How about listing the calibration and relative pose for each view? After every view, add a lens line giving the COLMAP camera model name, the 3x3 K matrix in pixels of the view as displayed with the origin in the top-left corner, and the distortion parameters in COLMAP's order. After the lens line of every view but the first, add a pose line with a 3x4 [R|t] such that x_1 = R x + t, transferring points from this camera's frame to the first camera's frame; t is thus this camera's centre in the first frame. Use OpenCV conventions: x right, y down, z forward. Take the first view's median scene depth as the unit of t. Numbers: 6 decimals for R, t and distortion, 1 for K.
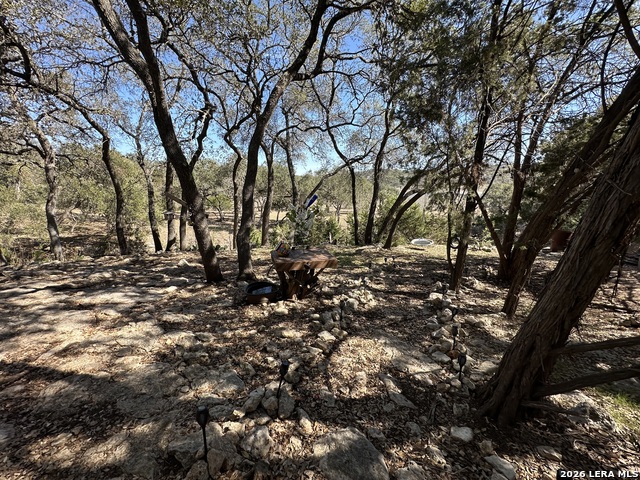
lens RADIAL K [[257.2, 0, 320.0], [0, 257.2, 240.0], [0, 0, 1]] dist [0.000925, 0.000020]
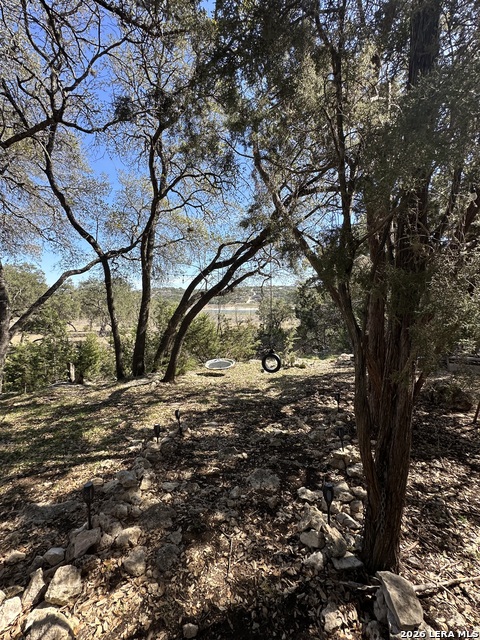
lens RADIAL K [[257.2, 0, 240.0], [0, 257.2, 320.0], [0, 0, 1]] dist [0.000925, 0.000020]
pose [[0.875001, -0.033930, 0.482931, 0.109985], [0.103685, 0.987528, -0.118480, -0.019306], [-0.472888, 0.153743, 0.867606, 0.342201]]
